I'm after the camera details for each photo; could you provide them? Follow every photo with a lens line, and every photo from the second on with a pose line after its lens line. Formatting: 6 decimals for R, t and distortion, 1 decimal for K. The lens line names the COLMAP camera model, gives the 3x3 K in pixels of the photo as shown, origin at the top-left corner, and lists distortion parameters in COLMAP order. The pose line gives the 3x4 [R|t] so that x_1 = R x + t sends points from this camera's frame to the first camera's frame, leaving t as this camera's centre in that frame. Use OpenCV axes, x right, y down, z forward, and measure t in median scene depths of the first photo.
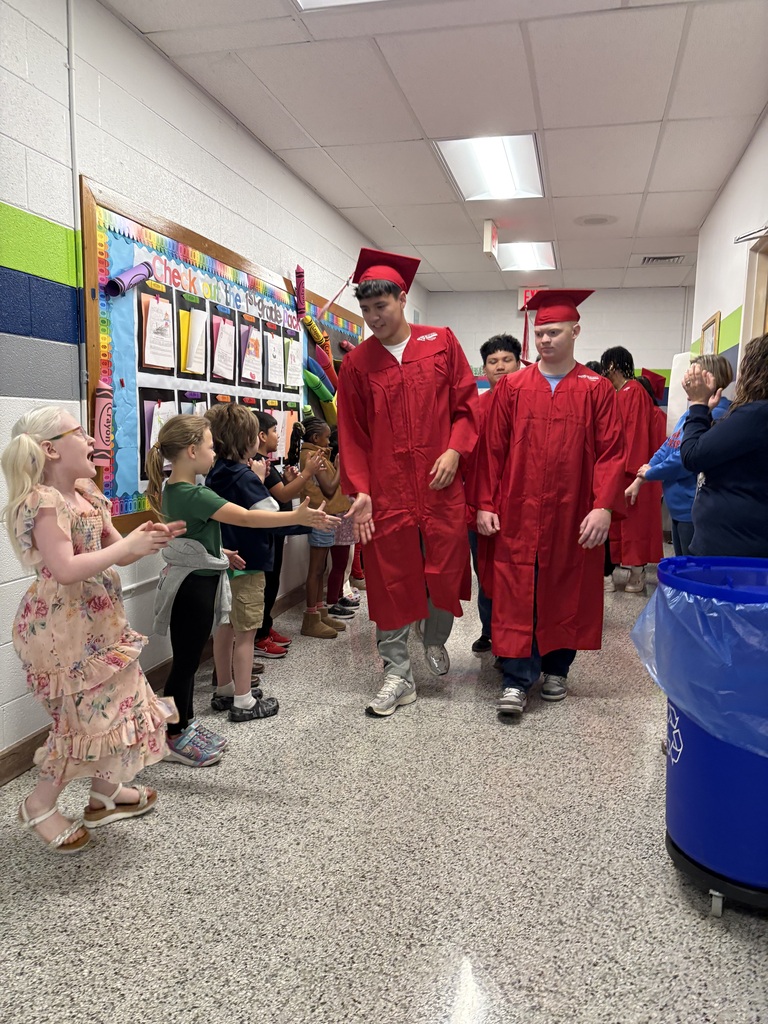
lens RADIAL K [[774.2, 0, 379.3], [0, 774.2, 519.1], [0, 0, 1]] dist [0.041991, -0.050249]
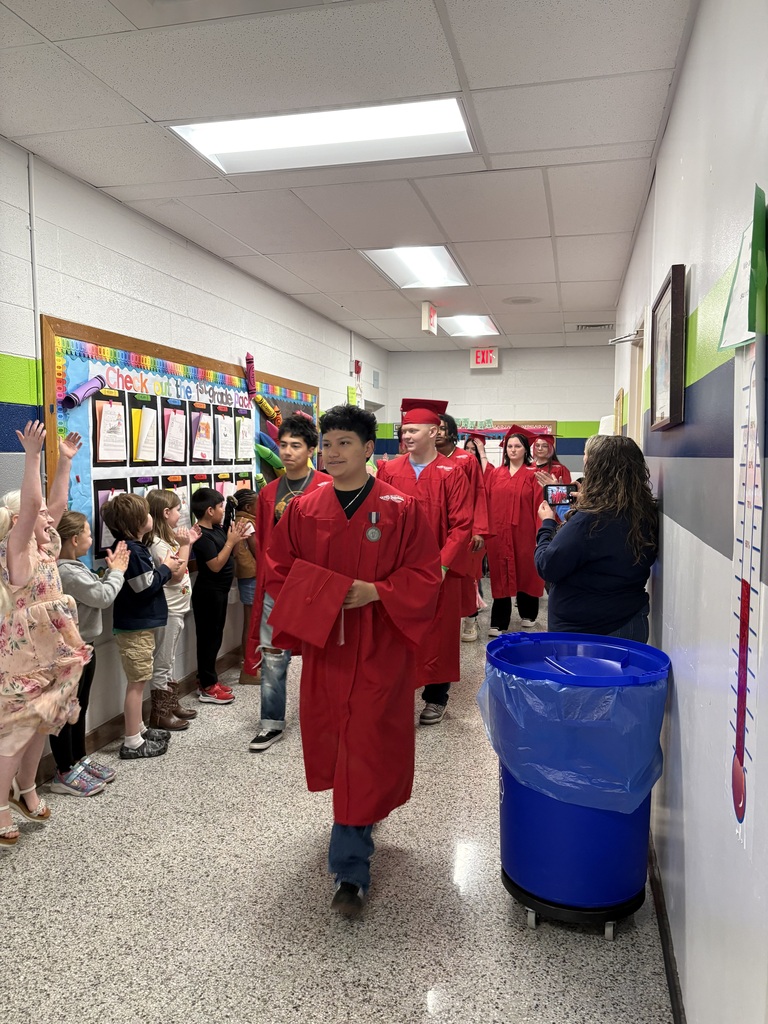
lens RADIAL K [[774.2, 0, 378.4], [0, 774.2, 511.2], [0, 0, 1]] dist [0.041991, -0.050249]
pose [[0.999890, -0.014390, 0.003598, 0.138850], [0.014538, 0.998866, -0.045325, -0.077614], [-0.002942, 0.045372, 0.998966, -0.204454]]
